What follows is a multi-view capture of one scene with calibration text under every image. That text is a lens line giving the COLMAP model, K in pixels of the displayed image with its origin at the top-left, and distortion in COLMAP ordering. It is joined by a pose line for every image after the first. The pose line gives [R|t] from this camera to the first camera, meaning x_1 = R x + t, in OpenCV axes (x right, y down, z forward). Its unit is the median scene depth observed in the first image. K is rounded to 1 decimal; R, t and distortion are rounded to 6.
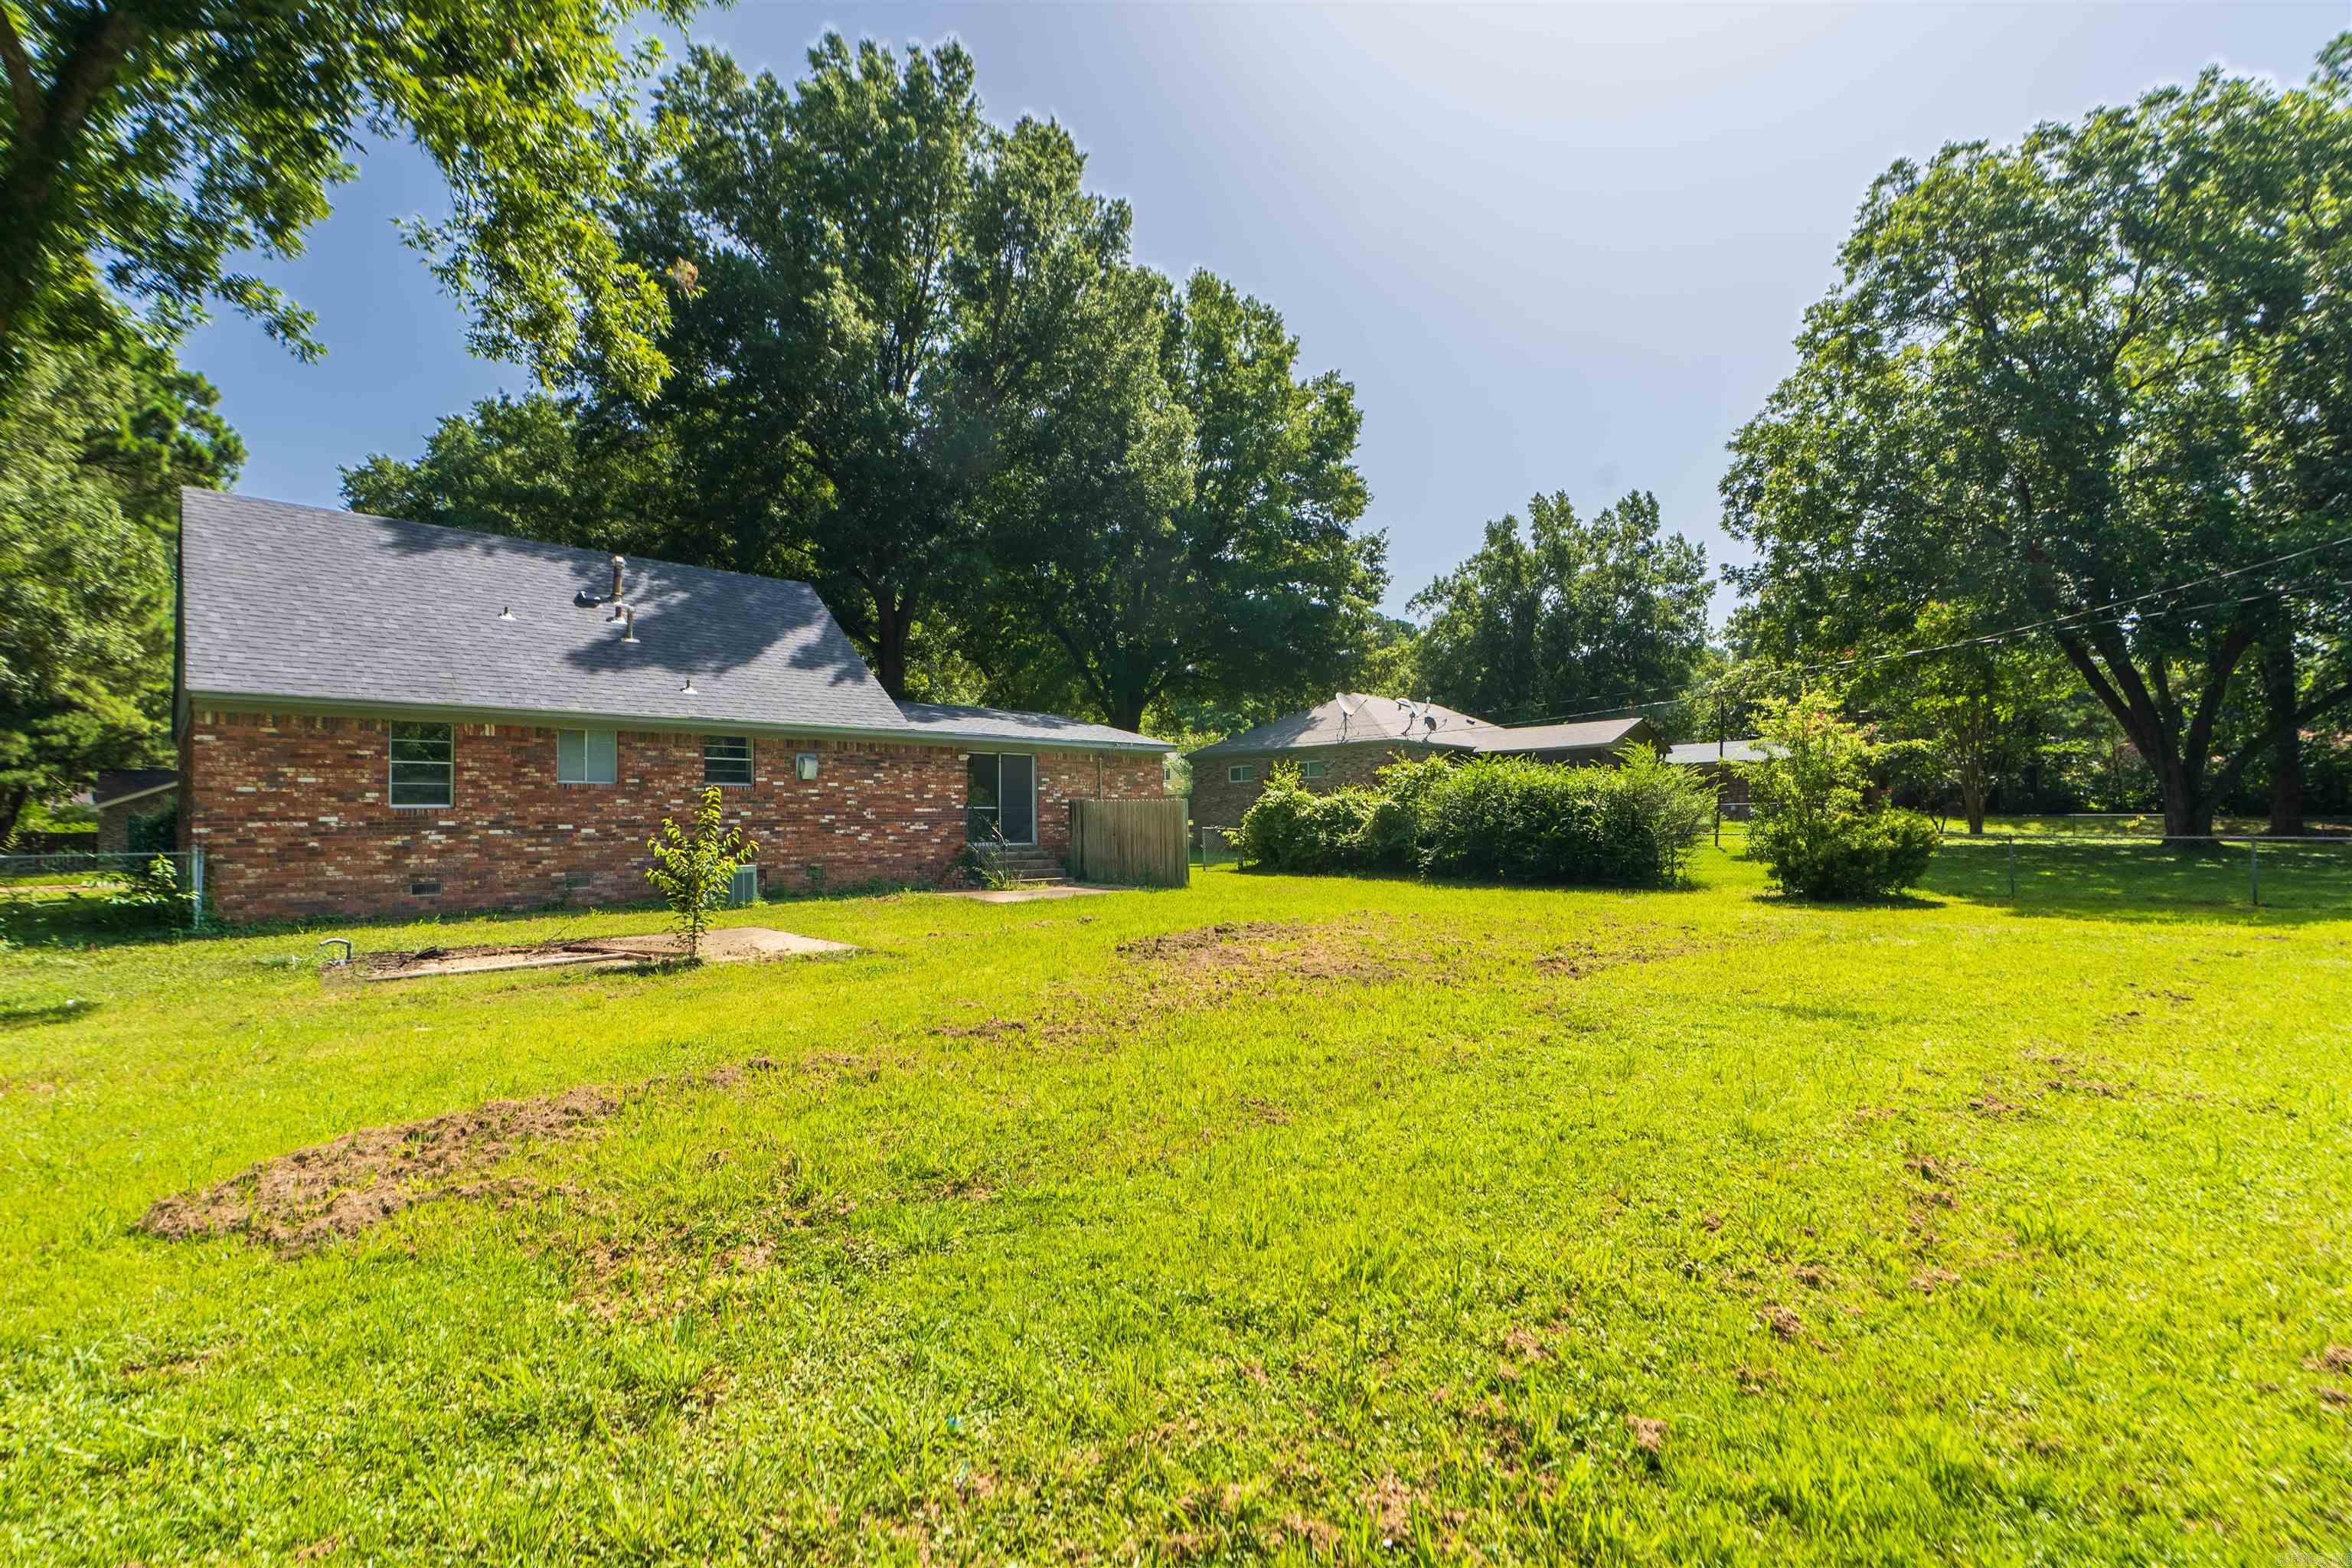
lens RADIAL K [[1103.6, 0, 1193.1], [0, 1103.6, 792.1], [0, 0, 1]] dist [-0.014987, 0.004628]
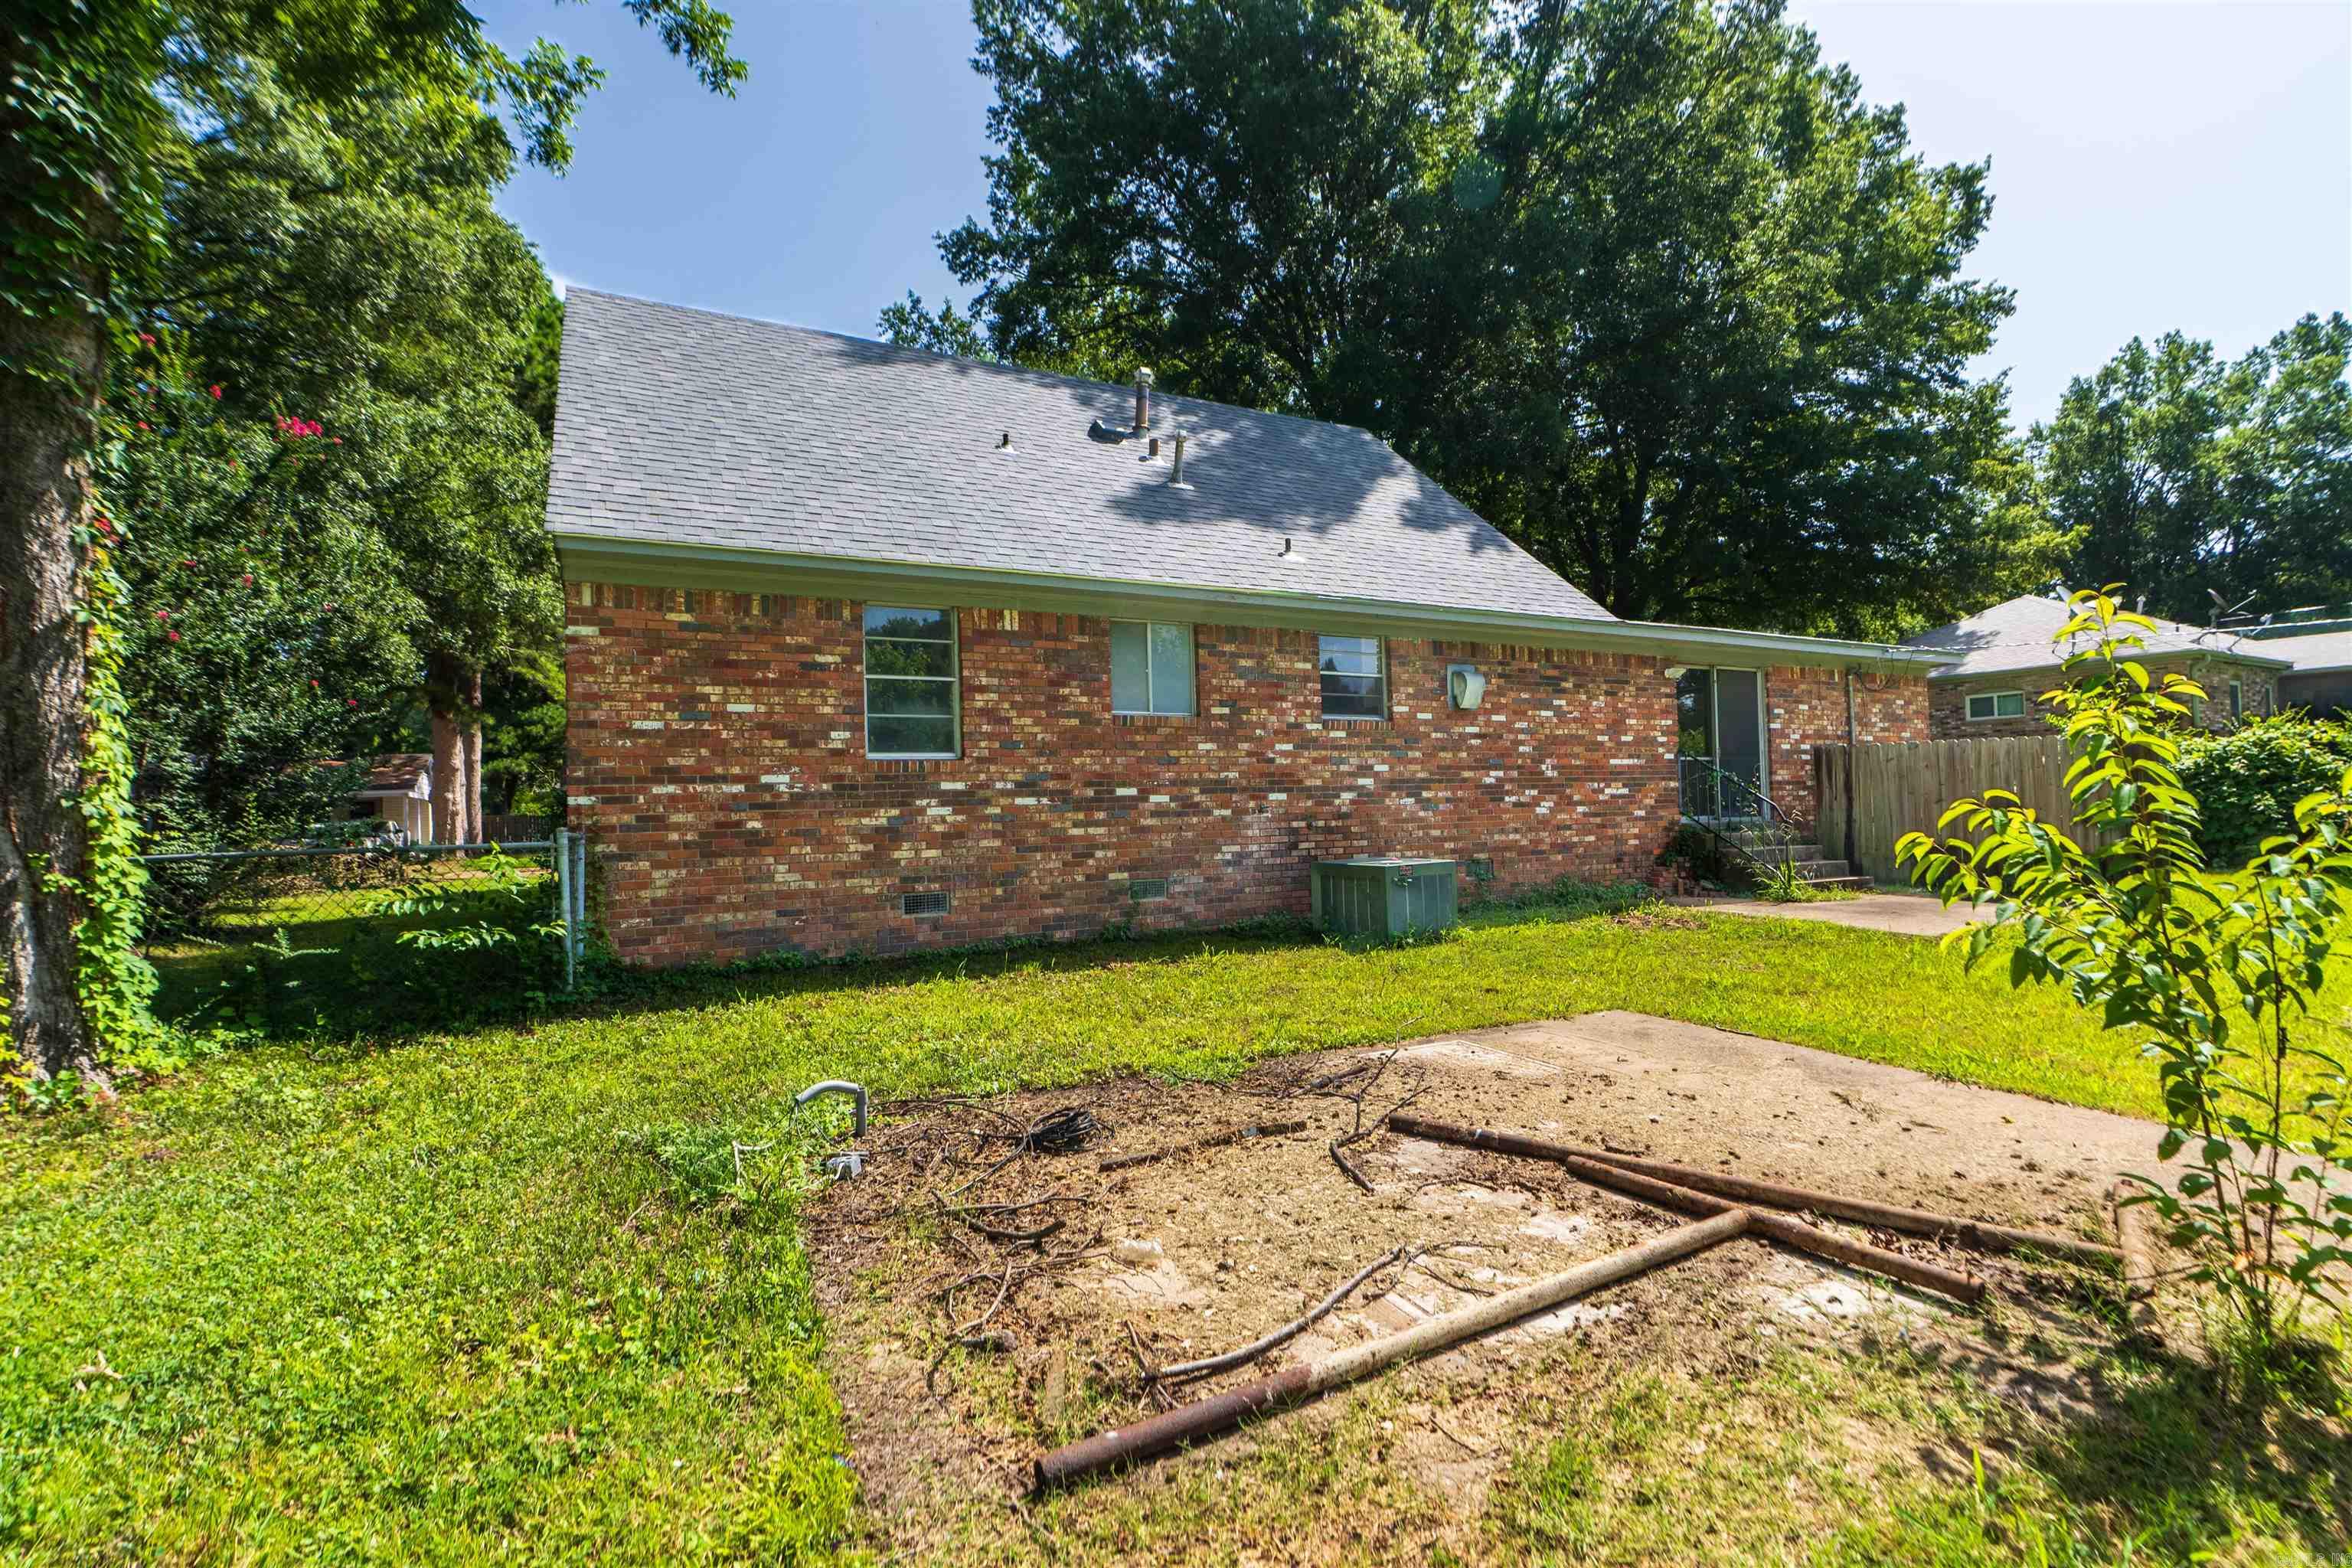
lens RADIAL K [[1103.6, 0, 1167.1], [0, 1103.6, 794.7], [0, 0, 1]] dist [-0.014987, 0.004628]
pose [[0.954985, -0.011857, -0.296417, -0.371757], [0.018677, 0.999622, 0.020189, 0.021363], [0.296065, -0.024817, 0.954845, 0.450042]]
